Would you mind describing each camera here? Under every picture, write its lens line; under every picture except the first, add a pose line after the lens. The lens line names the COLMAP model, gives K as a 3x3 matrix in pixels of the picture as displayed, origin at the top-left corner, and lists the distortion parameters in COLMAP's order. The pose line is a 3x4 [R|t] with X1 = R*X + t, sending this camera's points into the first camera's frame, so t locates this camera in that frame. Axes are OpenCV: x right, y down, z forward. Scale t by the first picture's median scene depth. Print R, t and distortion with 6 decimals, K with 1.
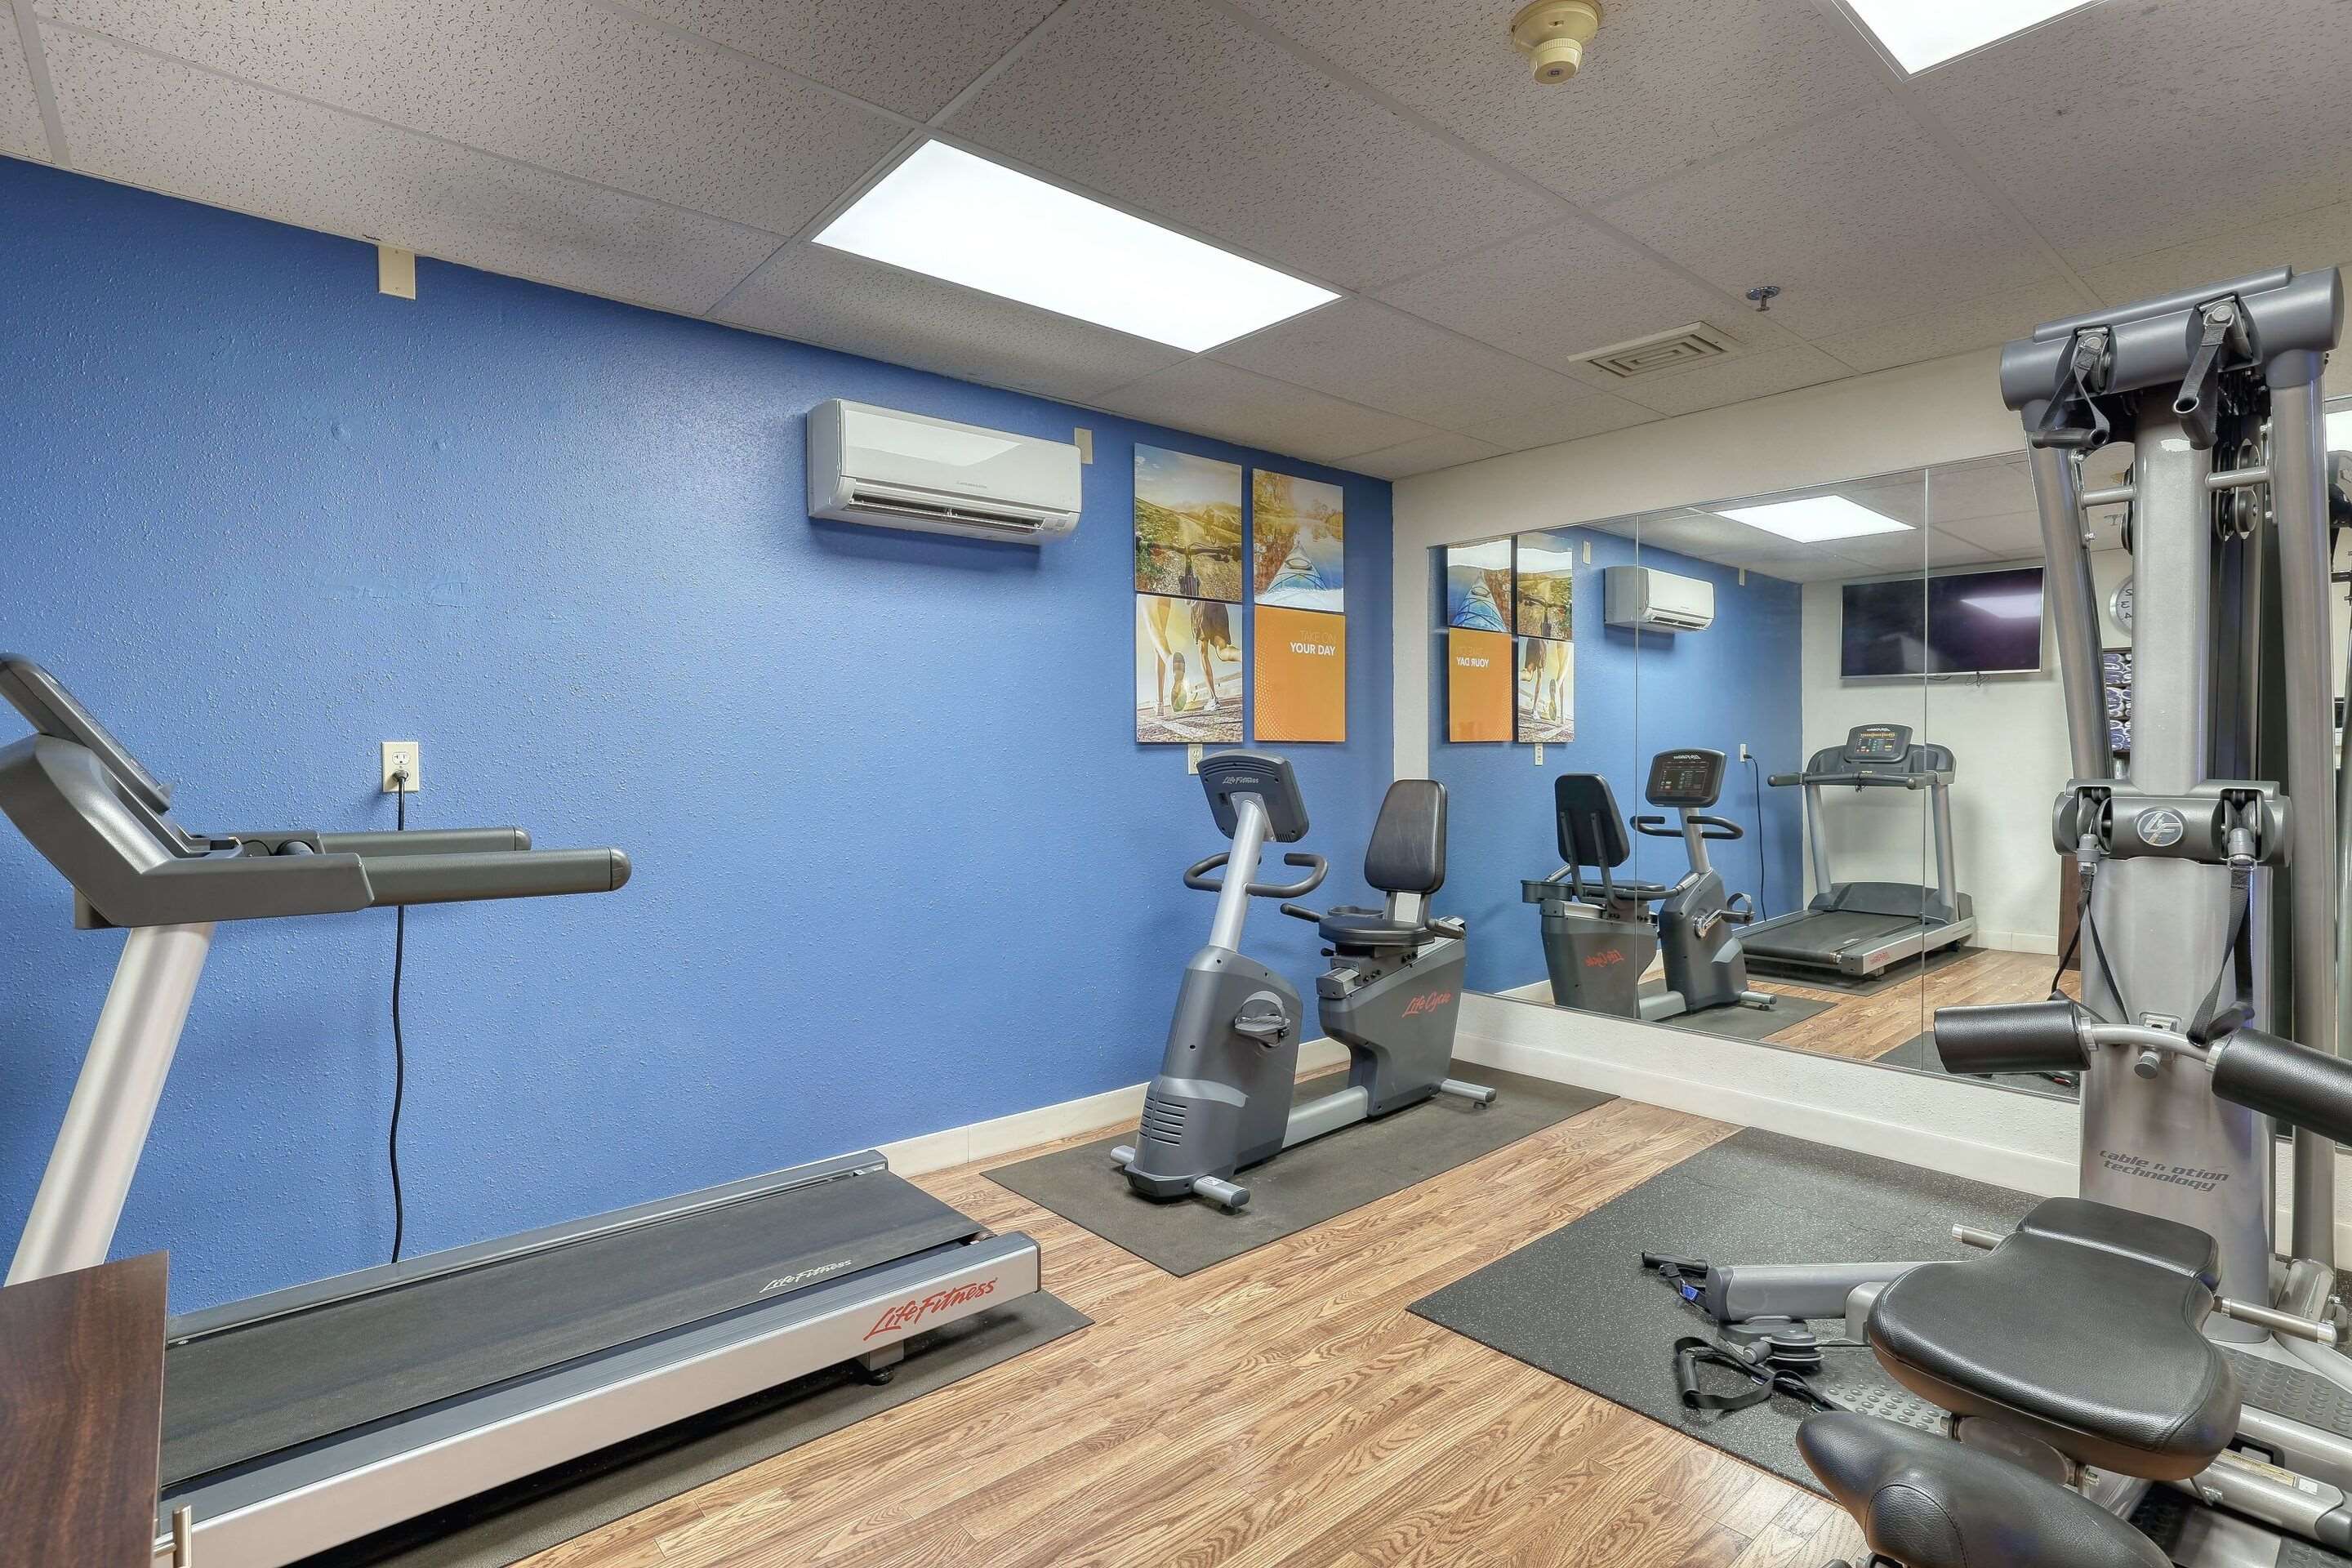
lens RADIAL K [[1140.0, 0, 1173.0], [0, 1140.0, 771.6], [0, 0, 1]] dist [0.022193, 0.000345]
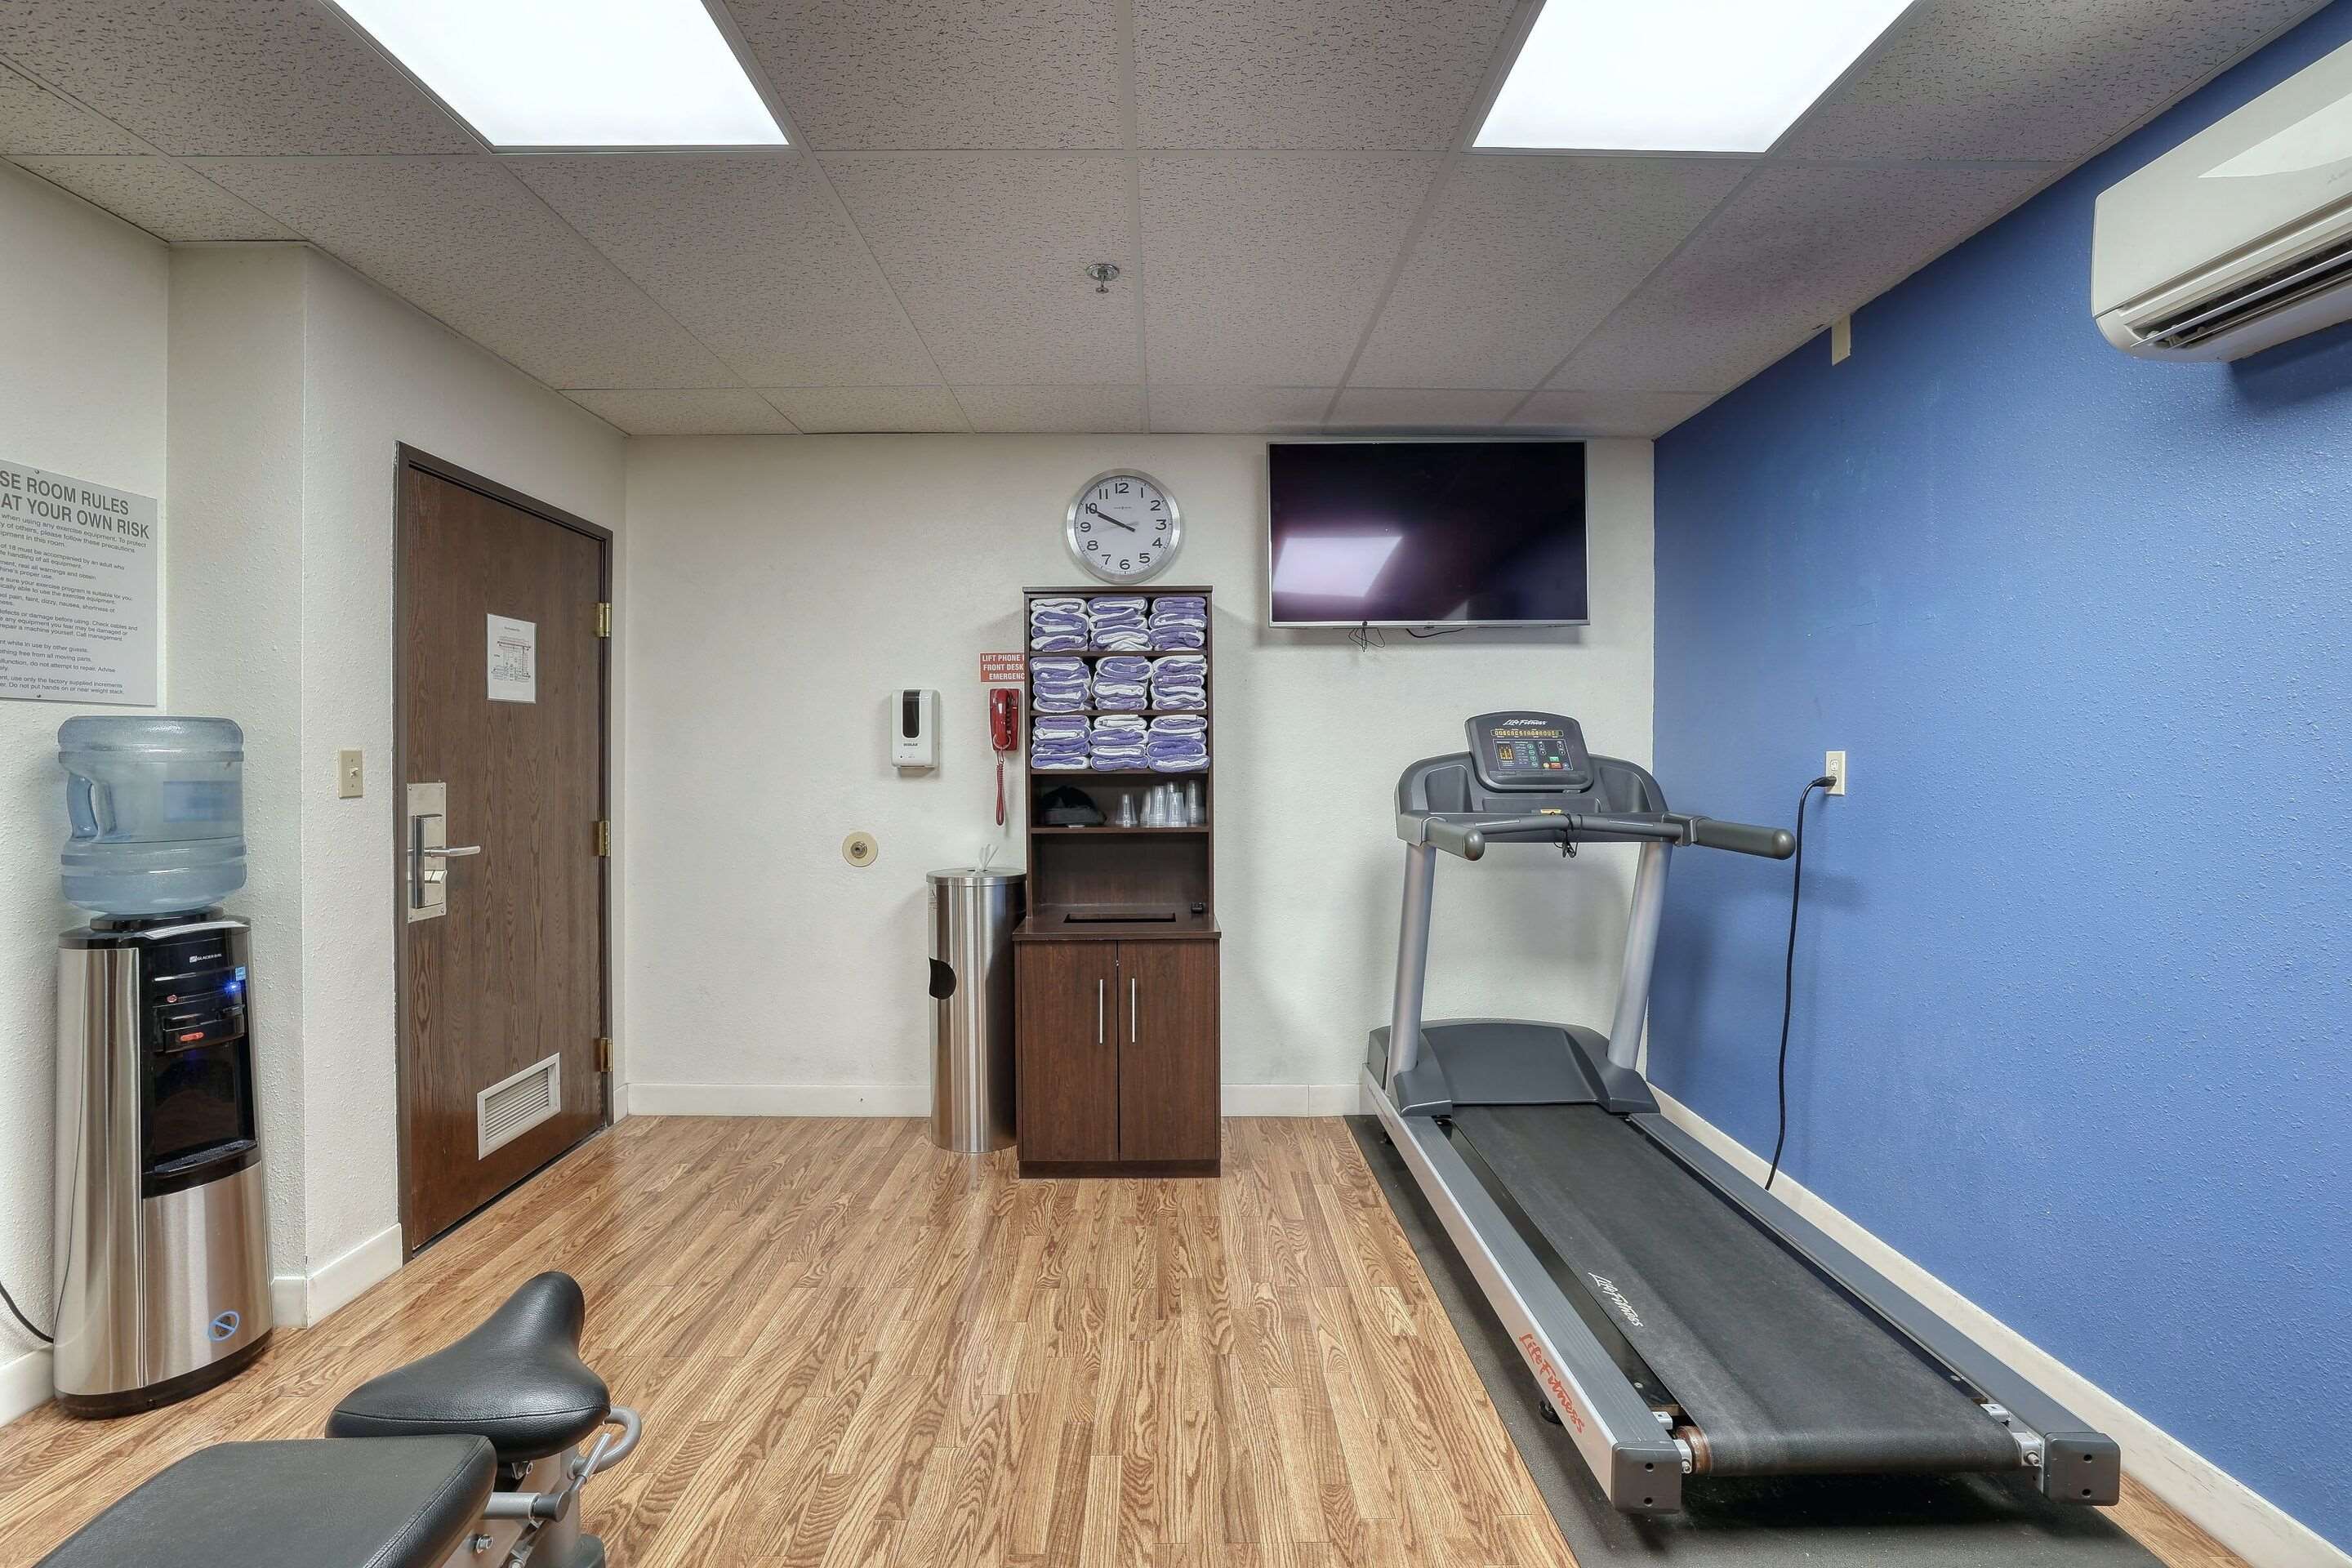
lens RADIAL K [[1028.8, 0, 1174.9], [0, 1028.8, 767.3], [0, 0, 1]] dist [0.027478, 0.000659]
pose [[-0.640011, 0.006466, -0.768339, 0.693808], [-0.009671, 0.999818, 0.016470, -0.026309], [0.768305, 0.017972, -0.639831, 1.476823]]
